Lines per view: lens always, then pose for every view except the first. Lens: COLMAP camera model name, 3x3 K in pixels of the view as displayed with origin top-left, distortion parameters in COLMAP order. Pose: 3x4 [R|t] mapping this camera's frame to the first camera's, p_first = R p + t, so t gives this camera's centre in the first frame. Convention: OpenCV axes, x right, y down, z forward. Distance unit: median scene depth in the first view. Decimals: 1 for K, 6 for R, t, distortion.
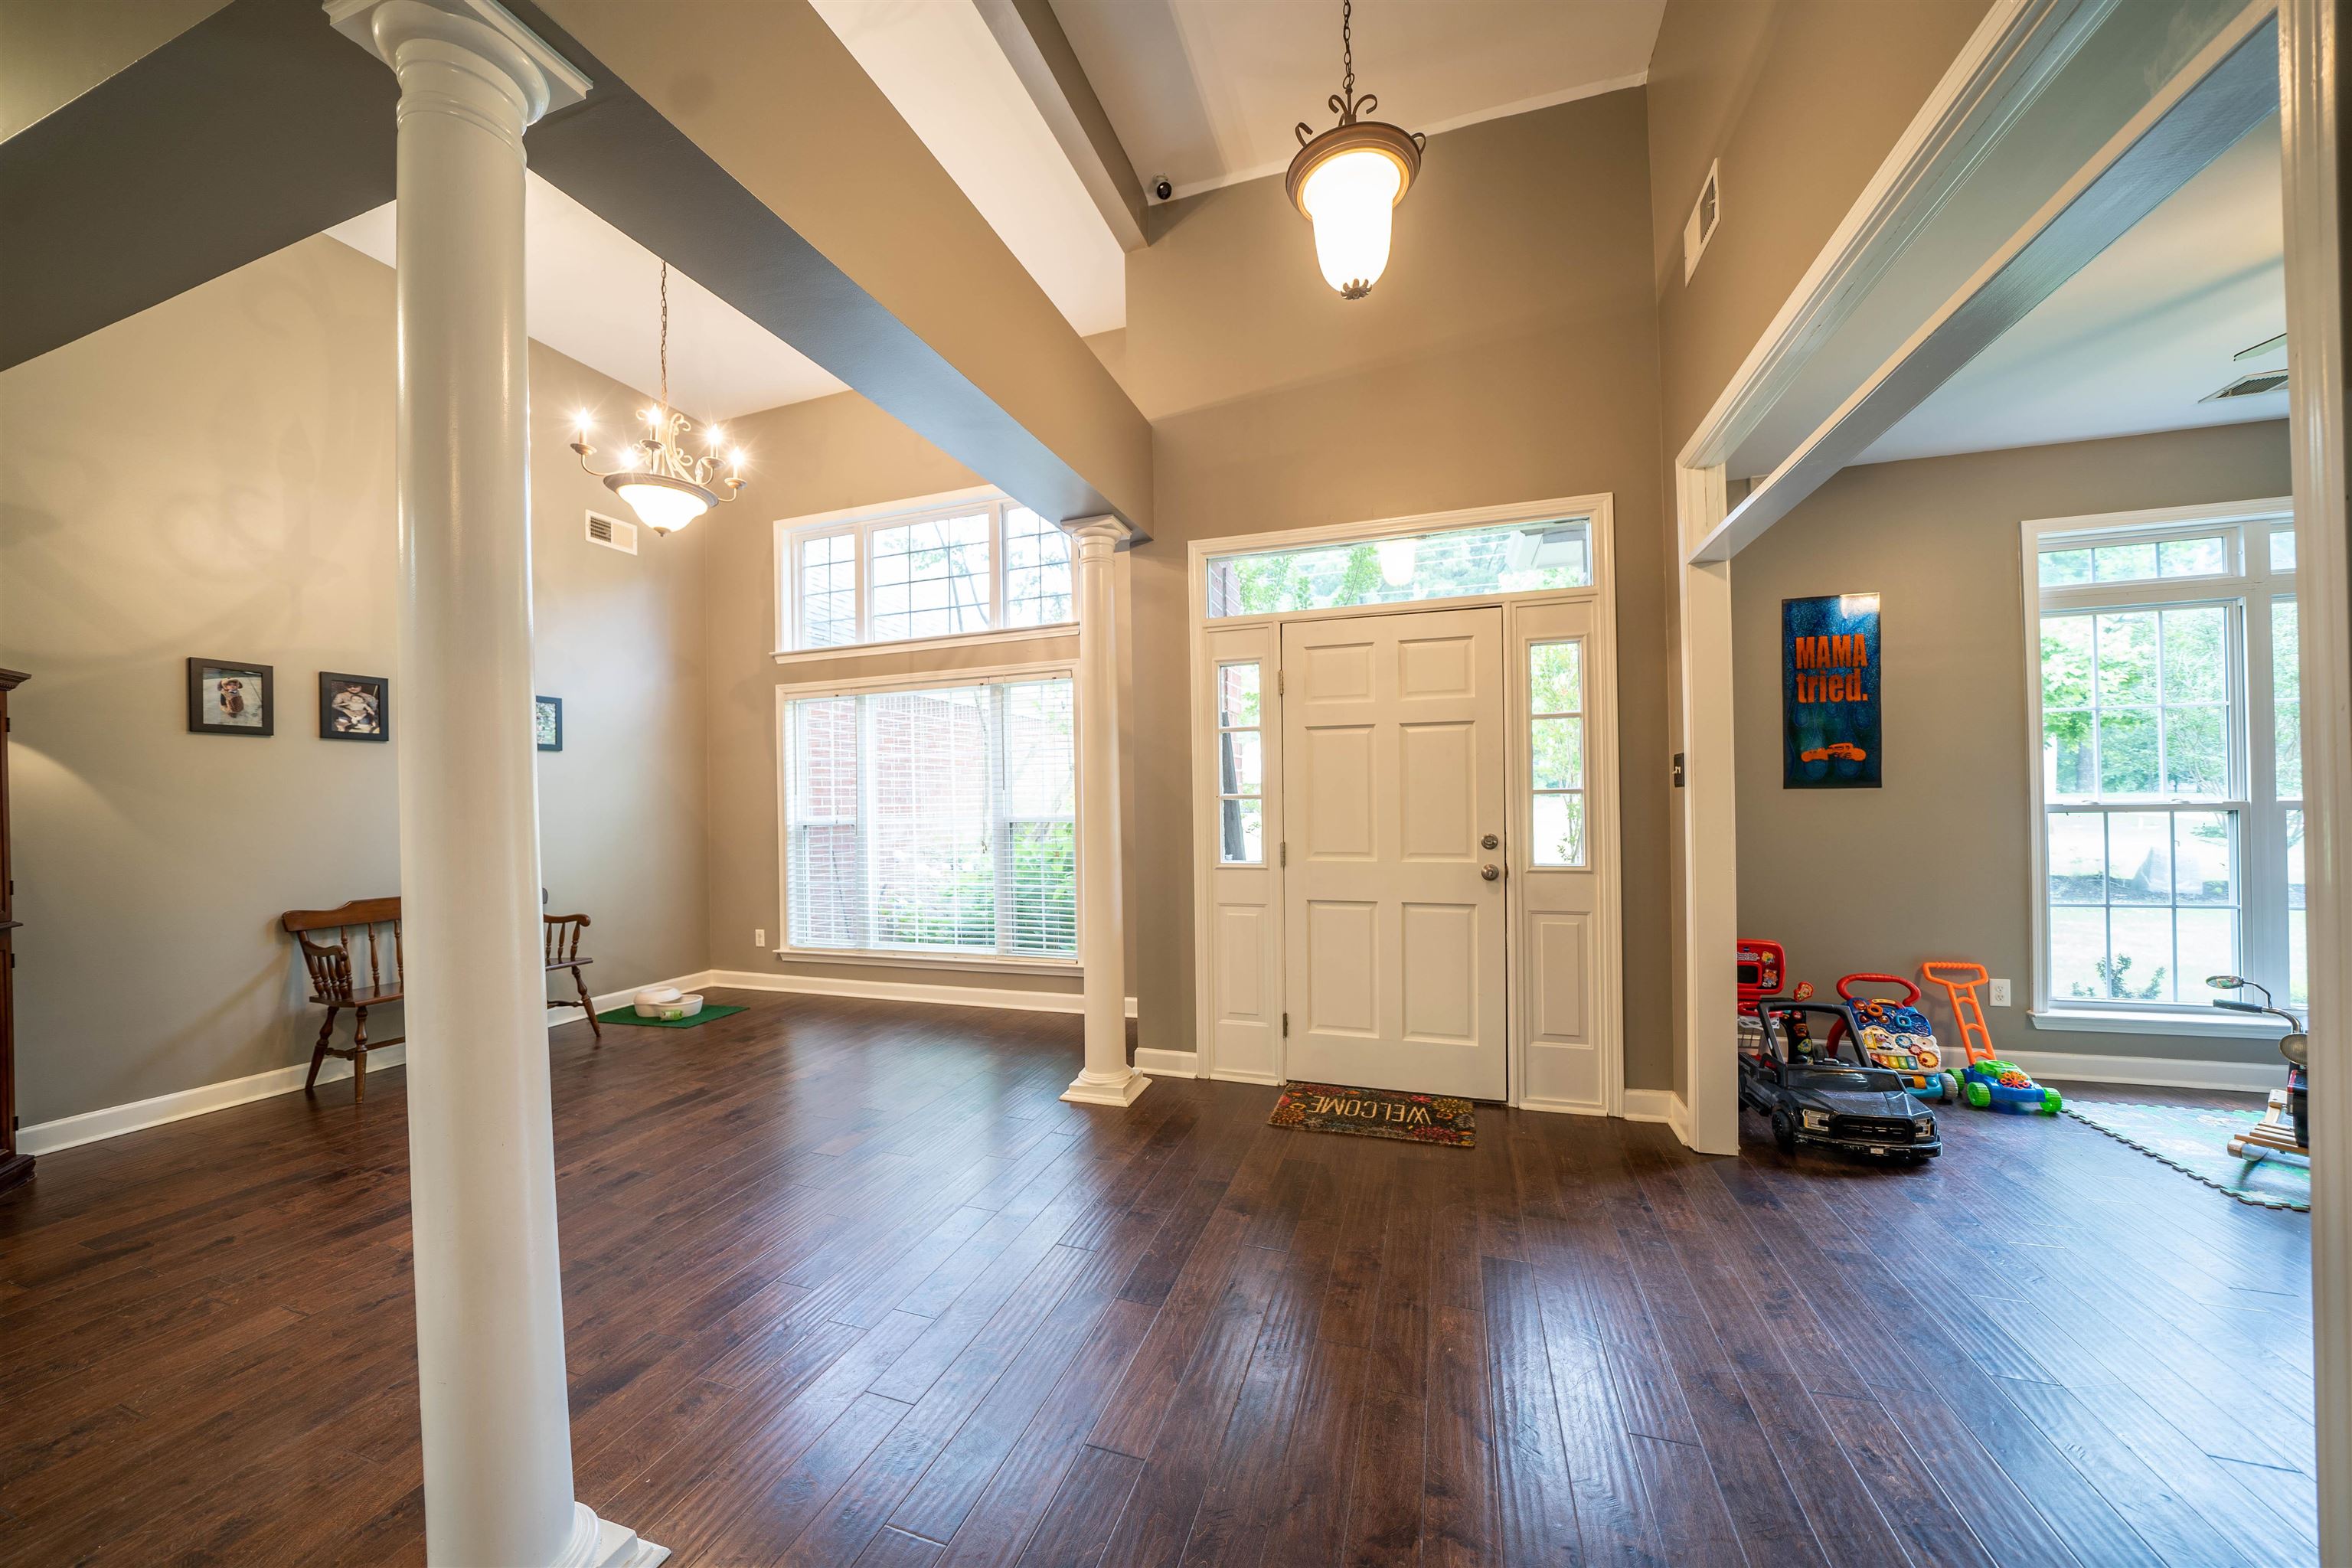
lens RADIAL K [[816.2, 0, 1162.0], [0, 816.2, 801.5], [0, 0, 1]] dist [-0.030603, 0.003694]
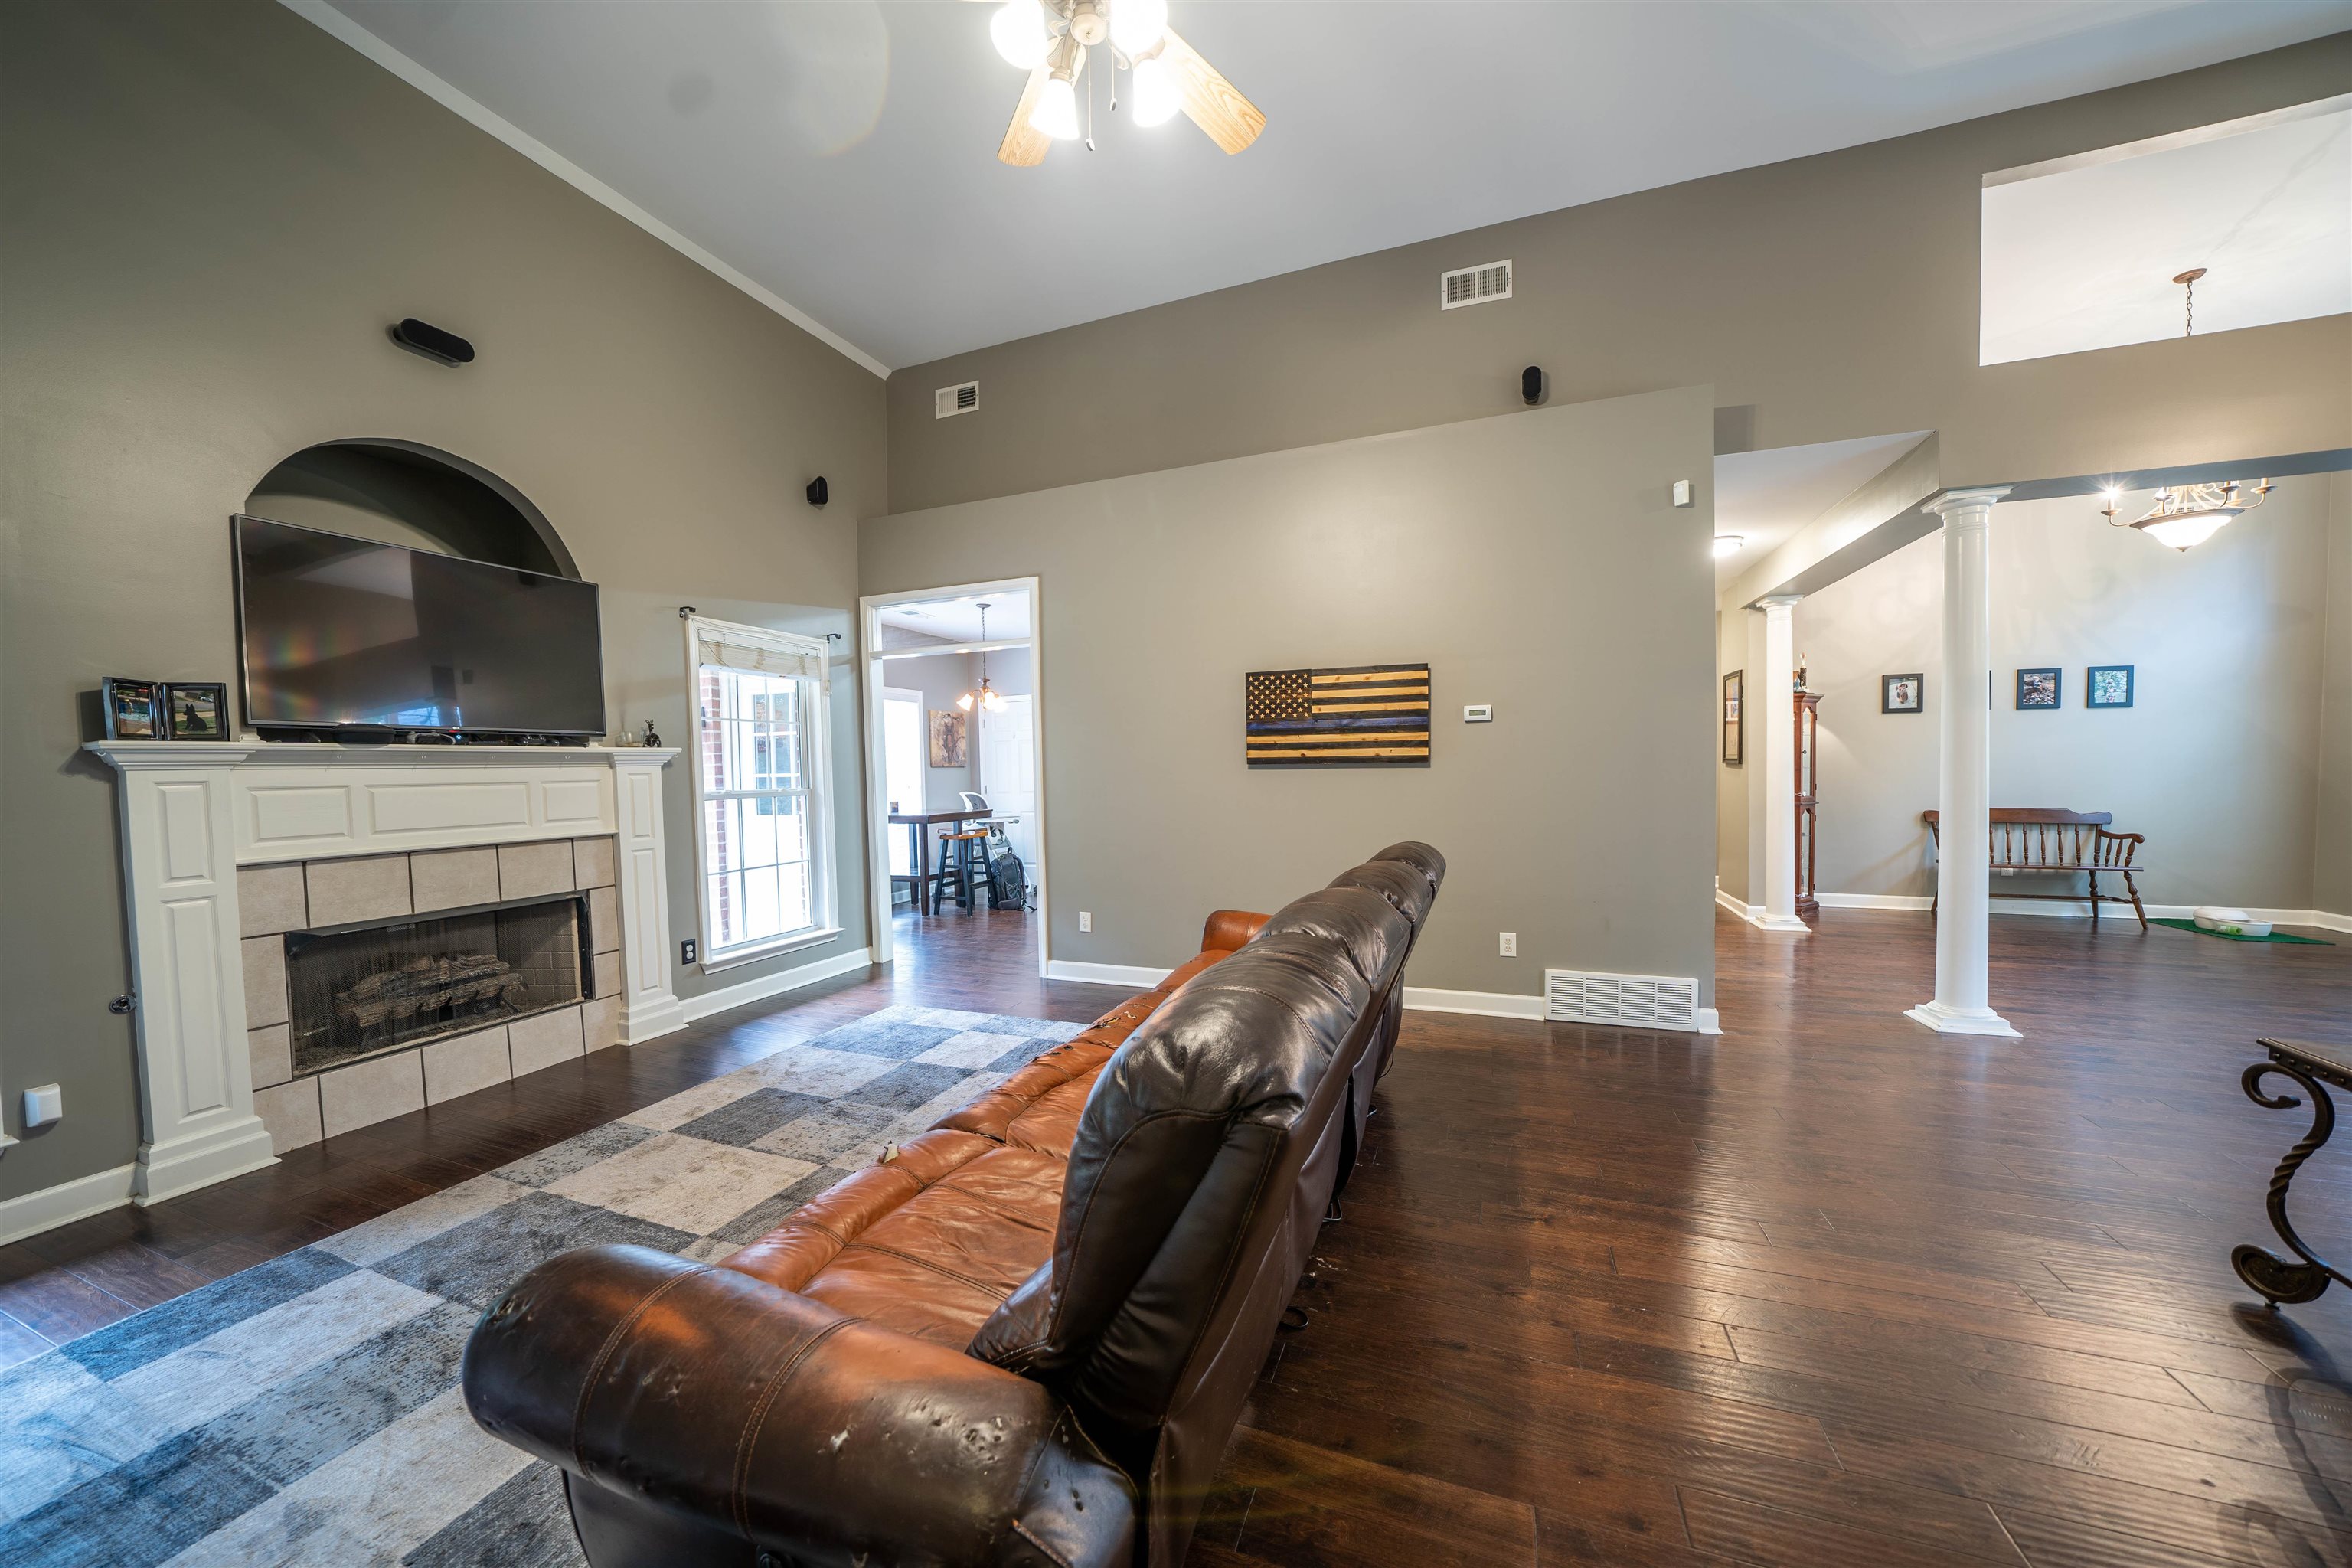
lens RADIAL K [[816.2, 0, 1162.0], [0, 816.2, 801.5], [0, 0, 1]] dist [-0.030603, 0.003694]
pose [[-0.048735, 0.057111, -0.997178, 0.661009], [0.015095, 0.998292, 0.056437, -0.007360], [0.998698, -0.012302, -0.049514, -0.547147]]
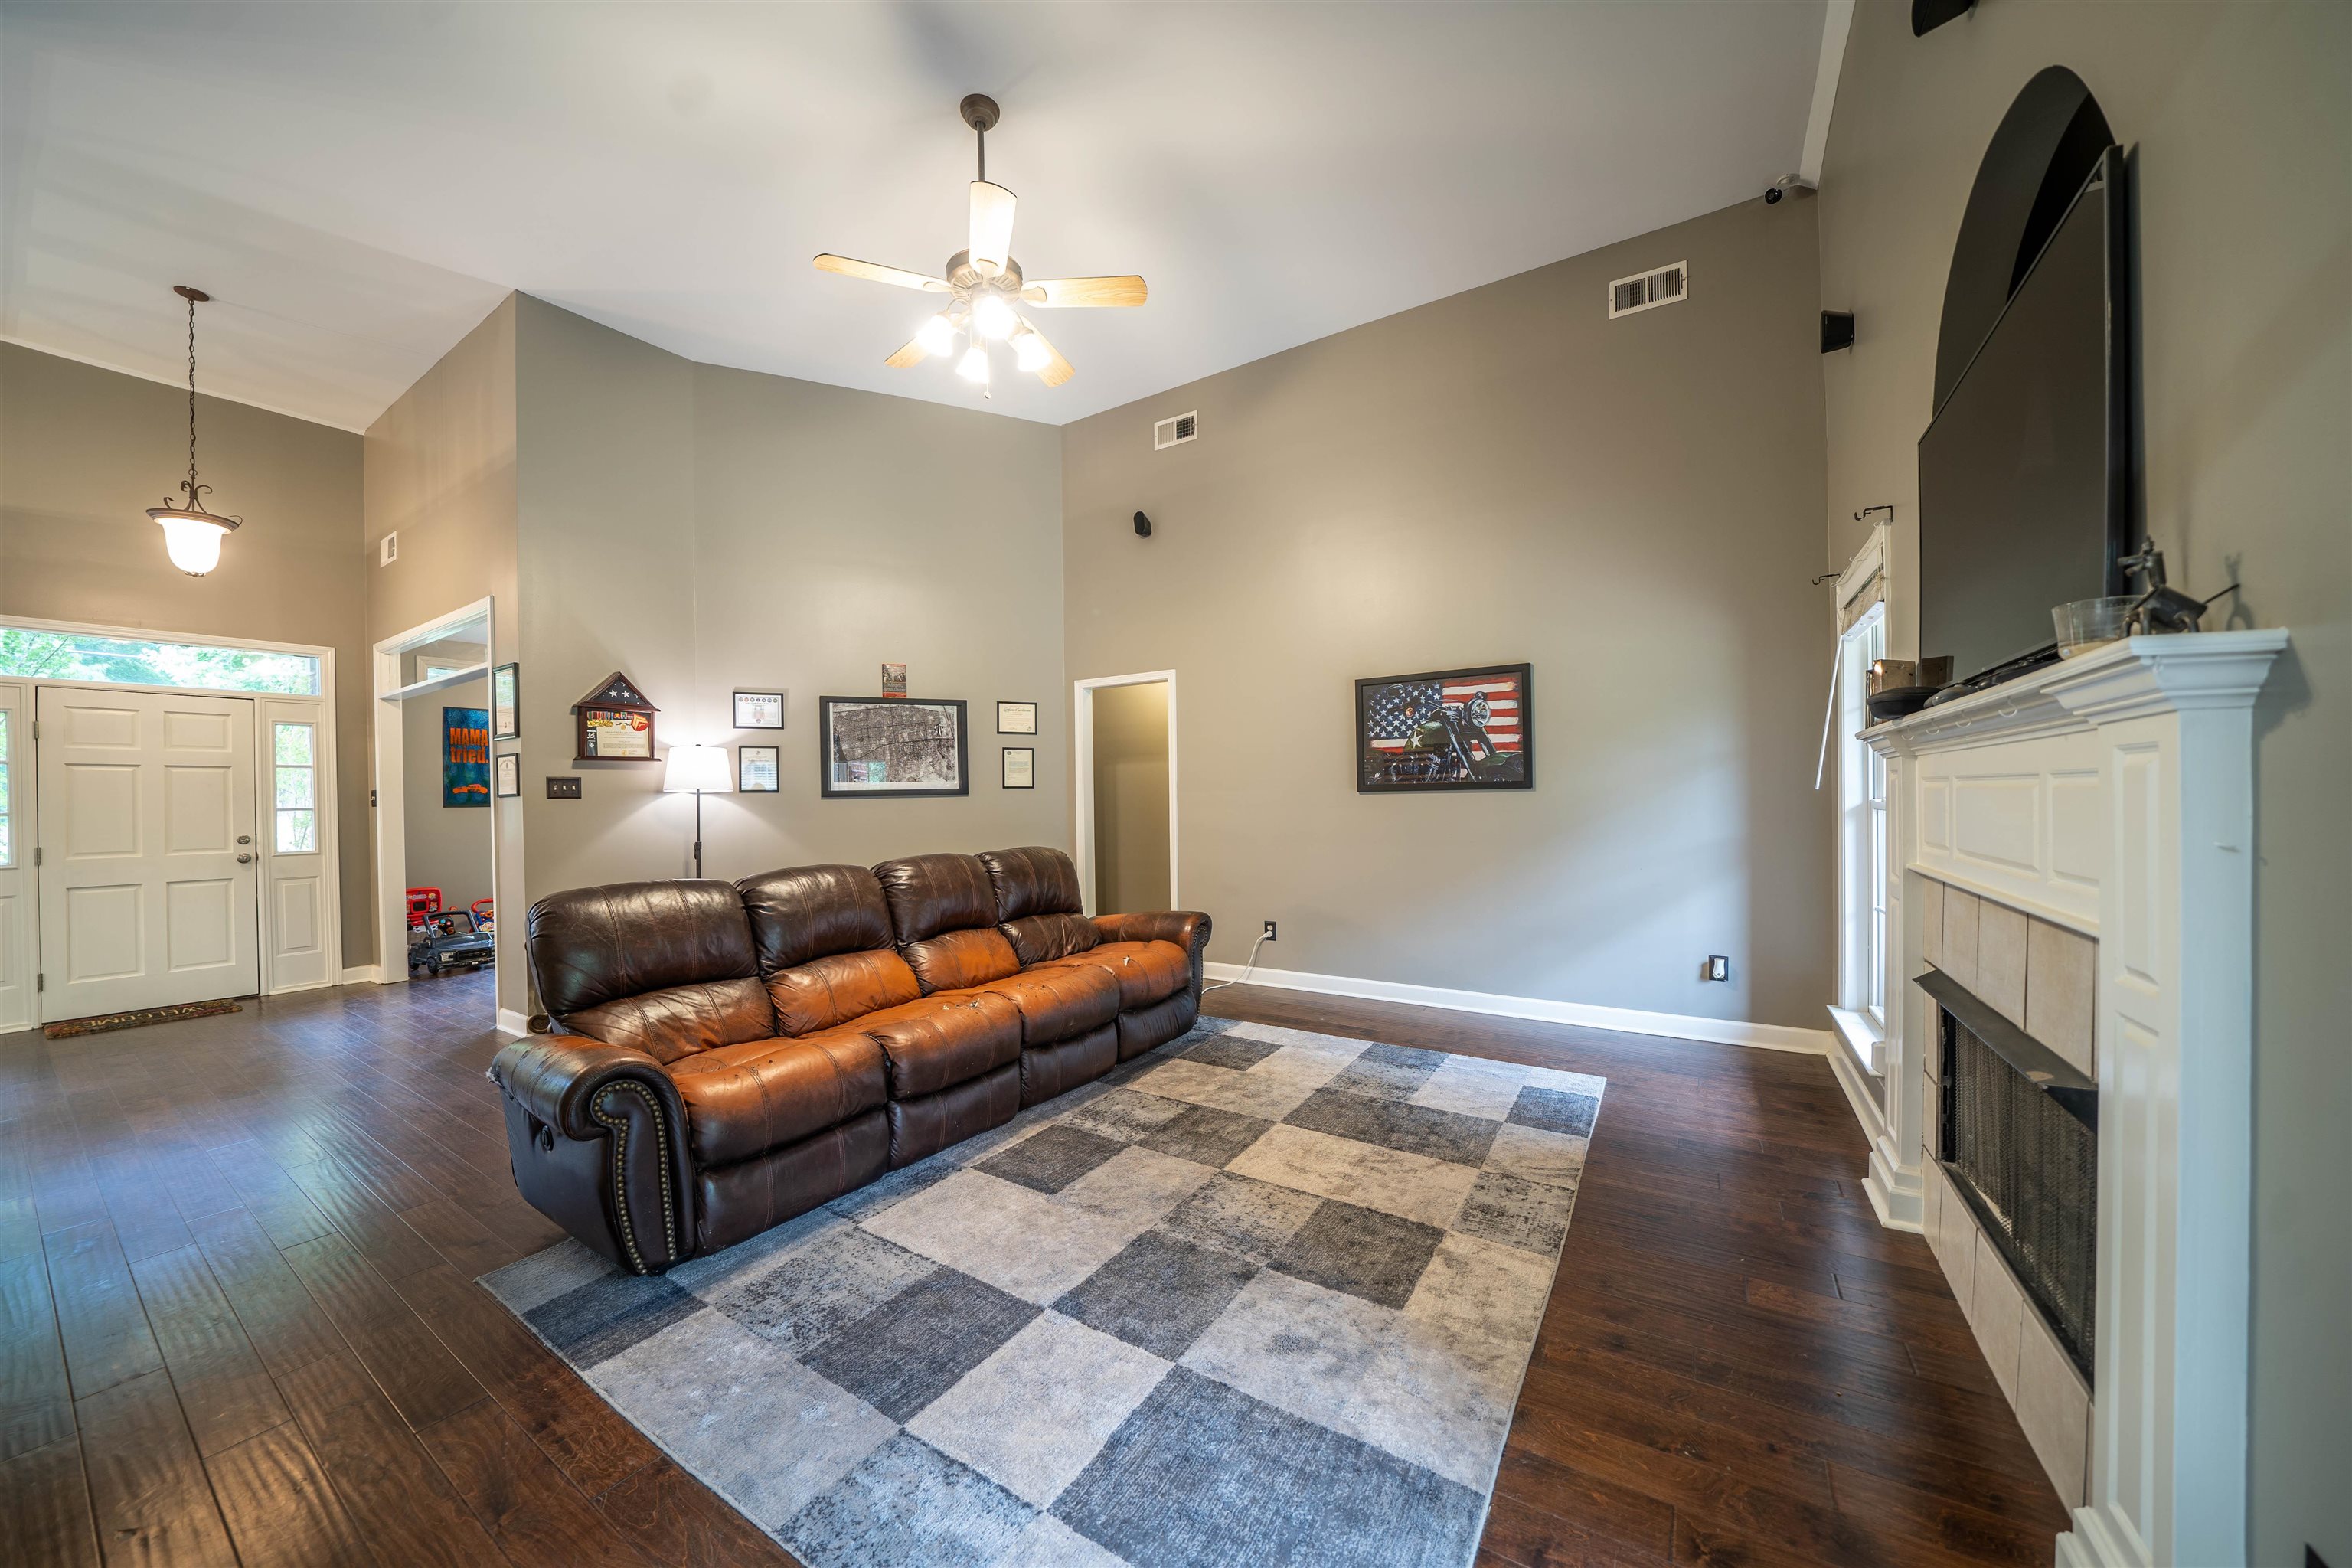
lens RADIAL K [[816.2, 0, 1162.0], [0, 816.2, 801.5], [0, 0, 1]] dist [-0.030603, 0.003694]
pose [[0.244823, 0.009717, 0.969519, -0.545890], [0.016053, 0.999772, -0.014074, 0.018981], [-0.969435, 0.019009, 0.244611, -0.950396]]
